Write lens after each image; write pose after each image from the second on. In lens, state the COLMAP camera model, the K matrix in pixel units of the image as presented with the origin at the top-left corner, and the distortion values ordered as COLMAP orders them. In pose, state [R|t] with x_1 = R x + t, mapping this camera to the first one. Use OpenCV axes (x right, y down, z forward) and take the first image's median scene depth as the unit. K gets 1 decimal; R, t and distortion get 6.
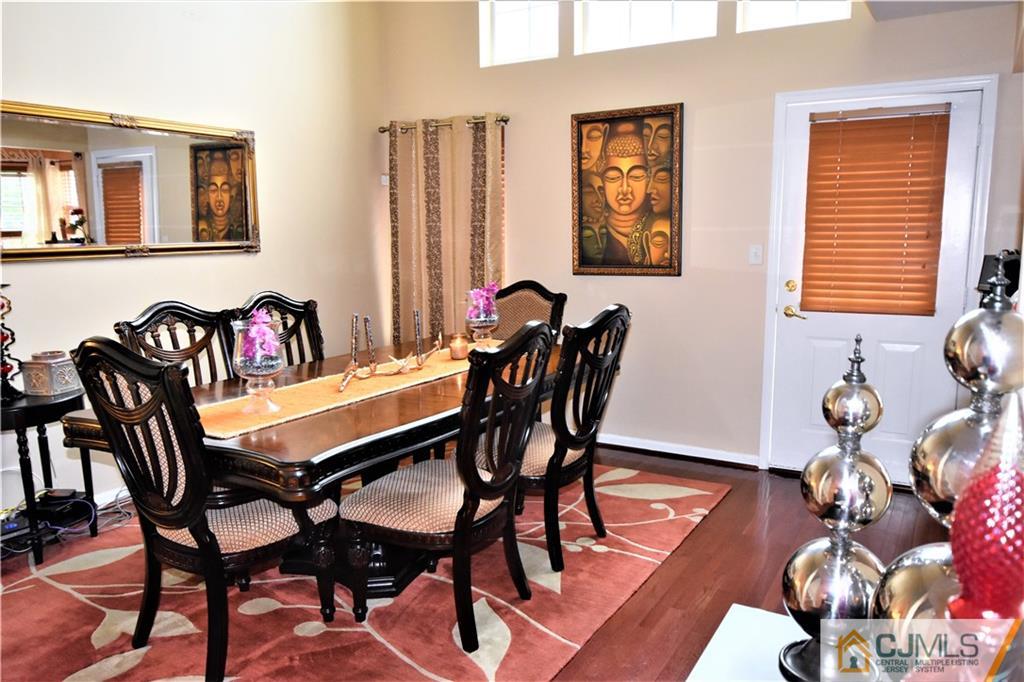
lens RADIAL K [[767.7, 0, 513.4], [0, 767.7, 343.2], [0, 0, 1]] dist [0.011025, 0.007983]
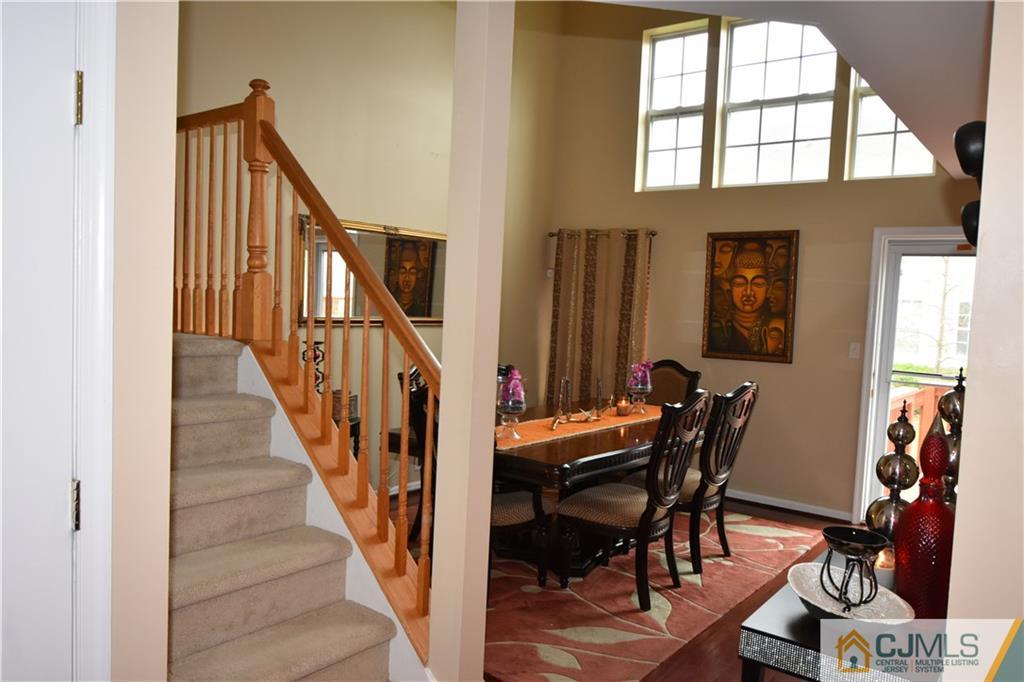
lens RADIAL K [[767.7, 0, 516.0], [0, 767.7, 346.5], [0, 0, 1]] dist [0.011025, 0.007983]
pose [[0.992493, 0.057835, -0.107764, -0.094096], [-0.067272, 0.994013, -0.086097, 0.022982], [0.102140, 0.092700, 0.990441, -0.288800]]
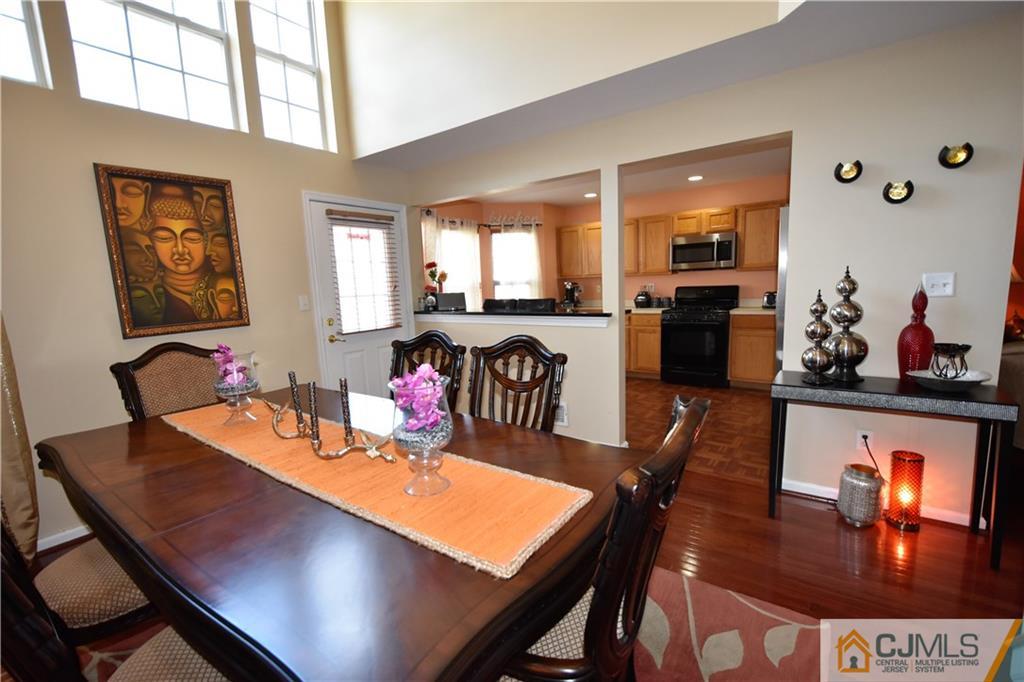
lens RADIAL K [[446.4, 0, 512.2], [0, 446.4, 343.5], [0, 0, 1]] dist [0.001188, -0.003770]
pose [[0.094099, -0.135659, 0.986277, -0.426290], [0.184429, 0.975901, 0.116636, -0.063286], [-0.978331, 0.170923, 0.116850, 0.506978]]
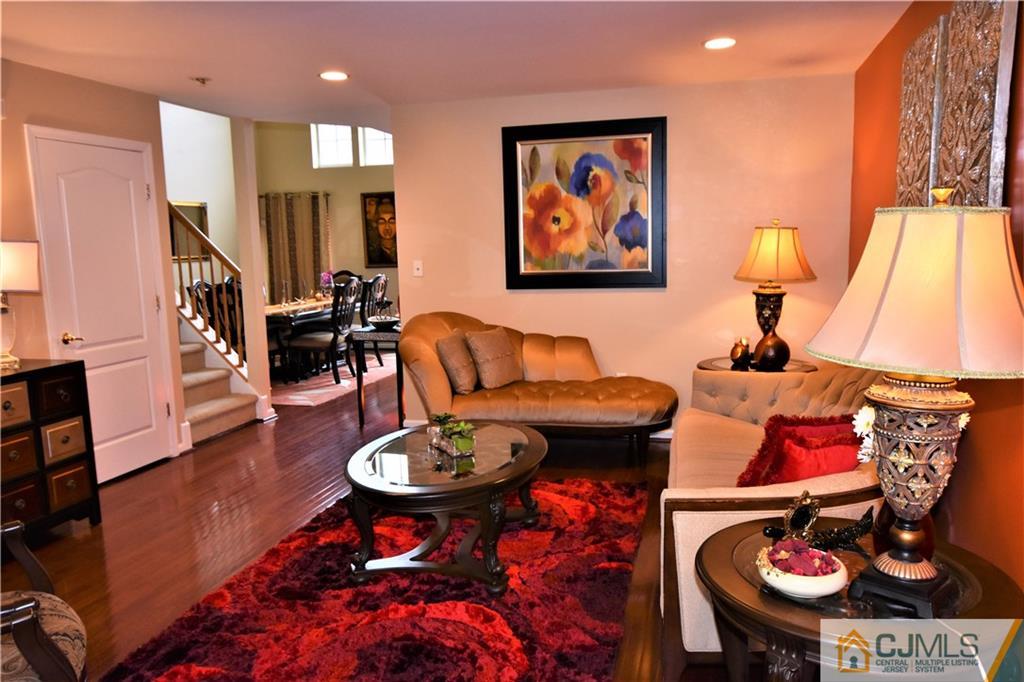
lens RADIAL K [[767.7, 0, 516.1], [0, 767.7, 340.8], [0, 0, 1]] dist [0.011025, 0.007983]
pose [[0.962926, -0.050932, 0.264914, -0.096759], [0.055524, 0.998409, -0.009870, 0.160826], [-0.263990, 0.024213, 0.964221, -1.189911]]
